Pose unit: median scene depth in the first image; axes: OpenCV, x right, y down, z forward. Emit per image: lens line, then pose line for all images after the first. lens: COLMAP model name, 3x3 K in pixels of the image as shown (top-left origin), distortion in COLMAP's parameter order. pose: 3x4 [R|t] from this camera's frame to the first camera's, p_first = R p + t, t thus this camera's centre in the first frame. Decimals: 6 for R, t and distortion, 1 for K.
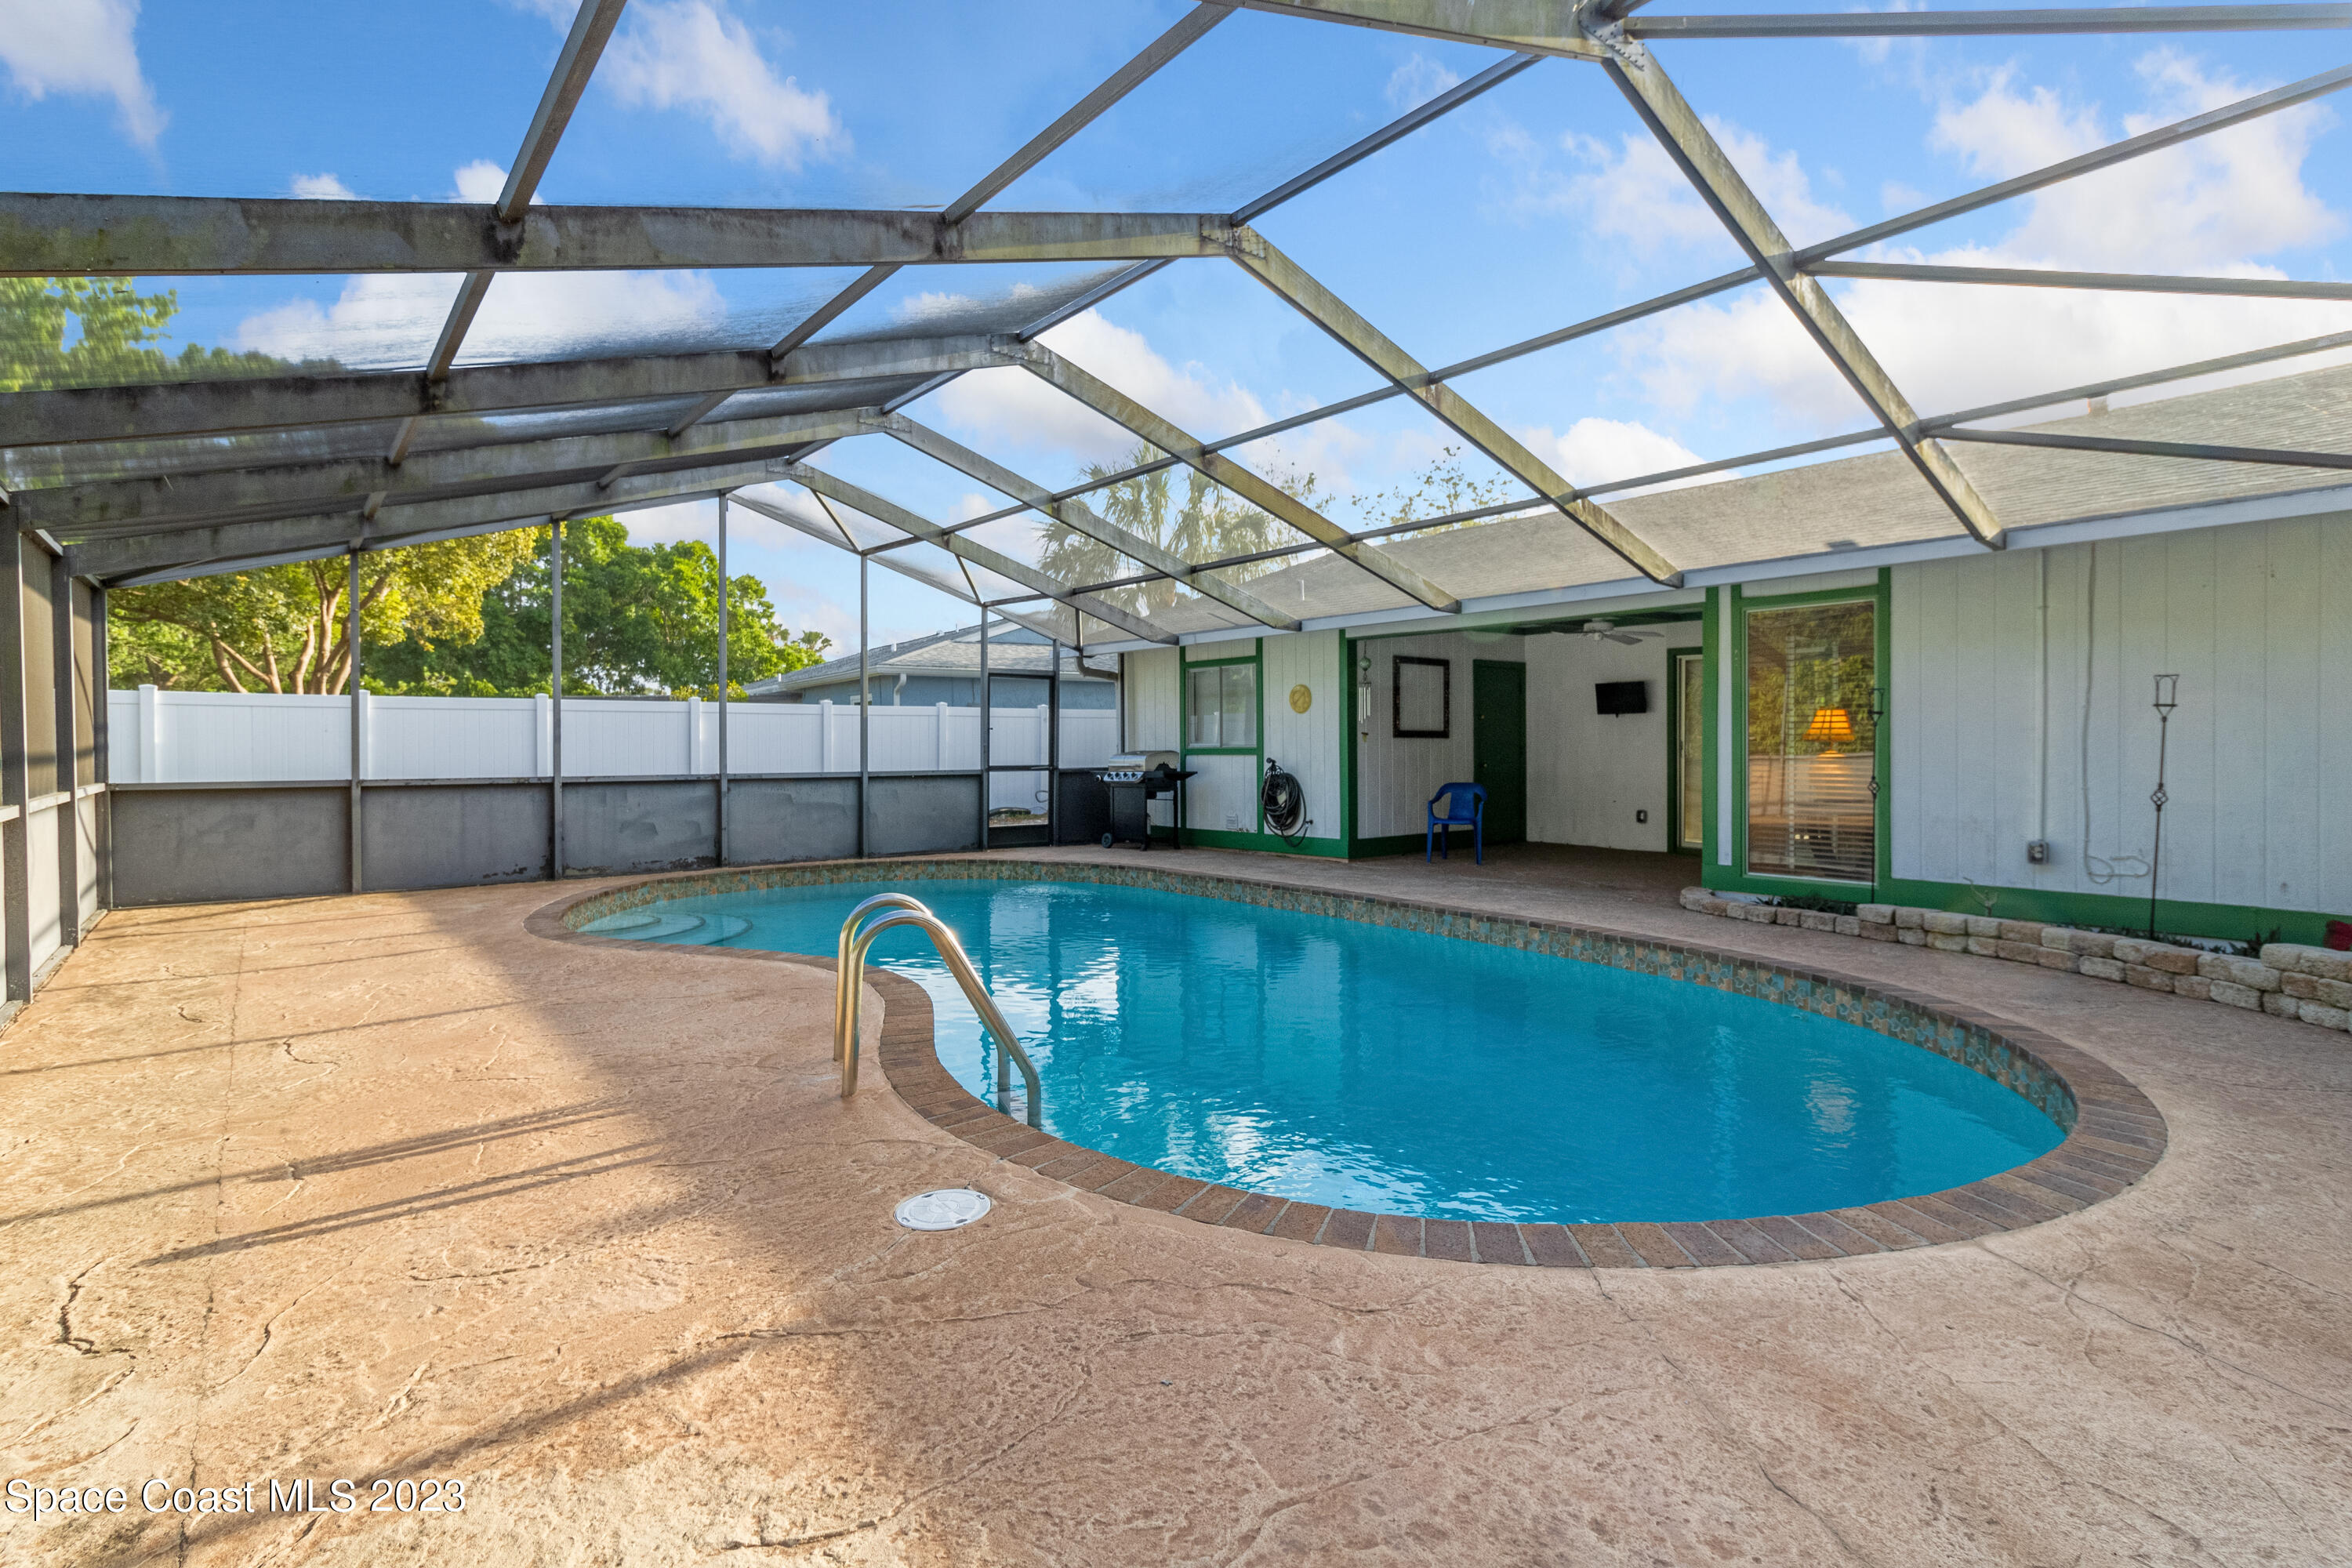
lens RADIAL K [[1098.4, 0, 1175.8], [0, 1098.4, 755.0], [0, 0, 1]] dist [-0.000894, -0.000103]
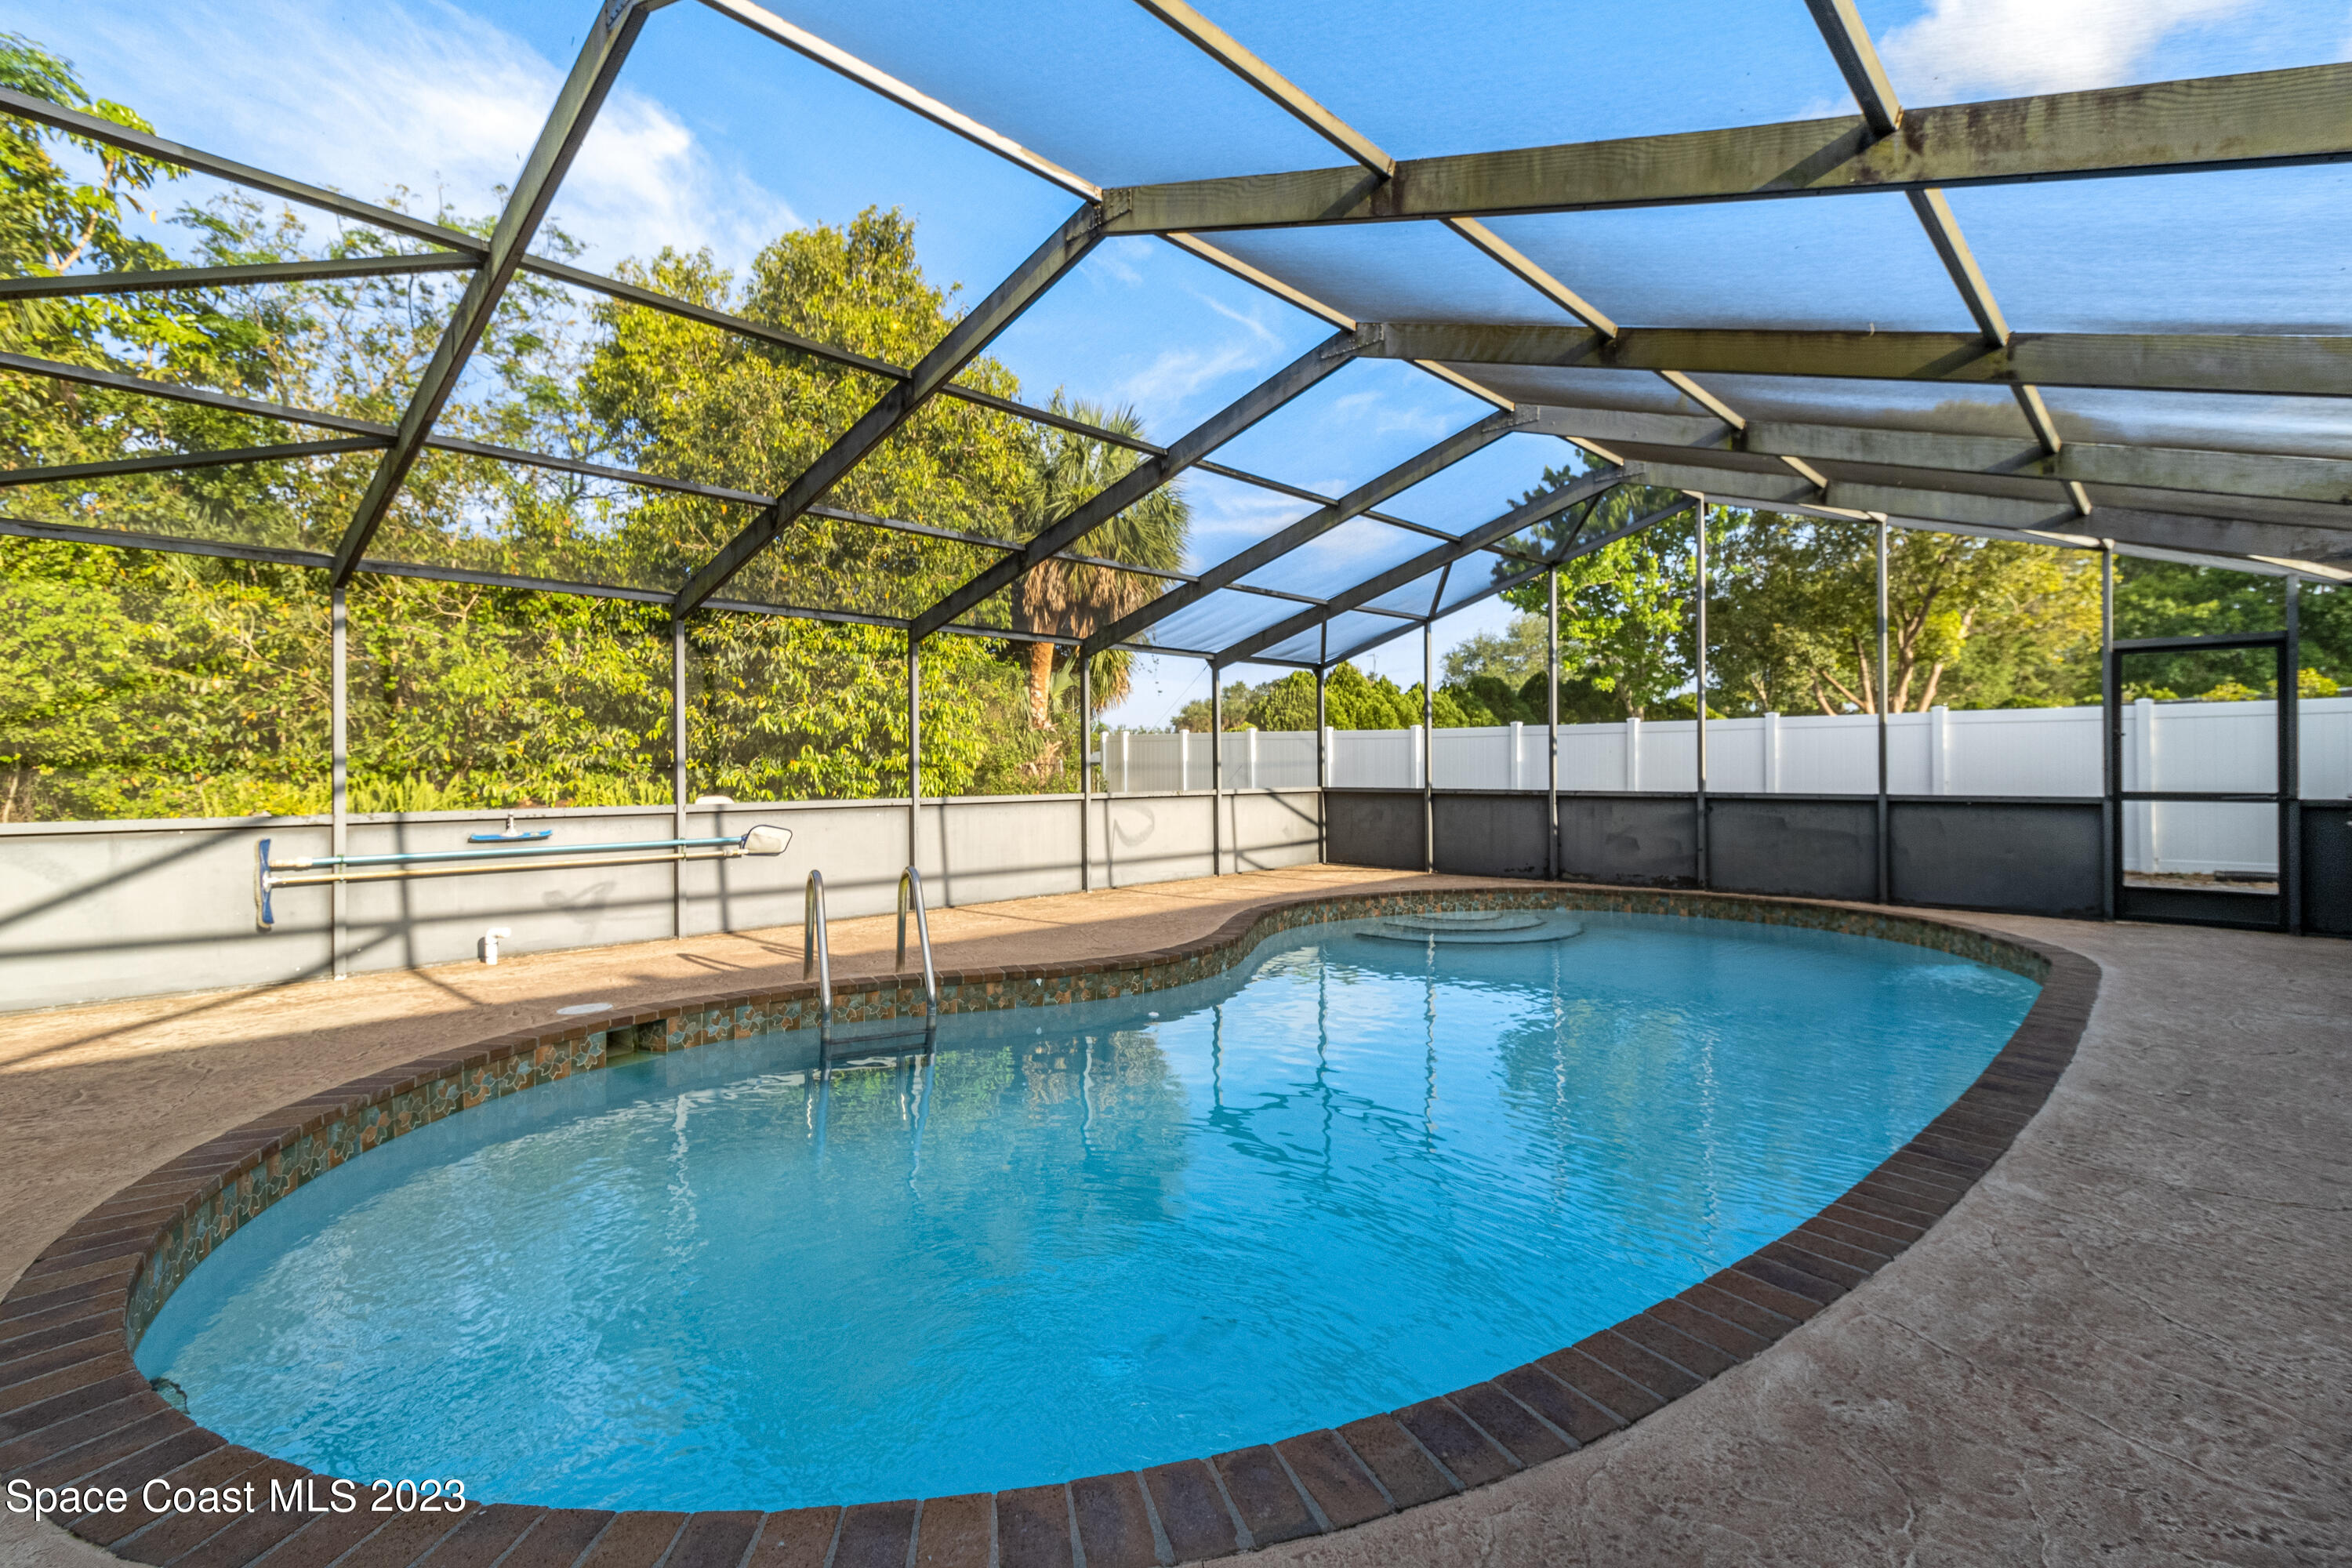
lens RADIAL K [[1098.4, 0, 1175.8], [0, 1098.4, 755.0], [0, 0, 1]] dist [-0.000894, -0.000103]
pose [[0.129042, -0.010002, -0.991589, 0.400364], [-0.004433, 0.999933, -0.010663, -0.002188], [0.991629, 0.005772, 0.128989, 0.363338]]
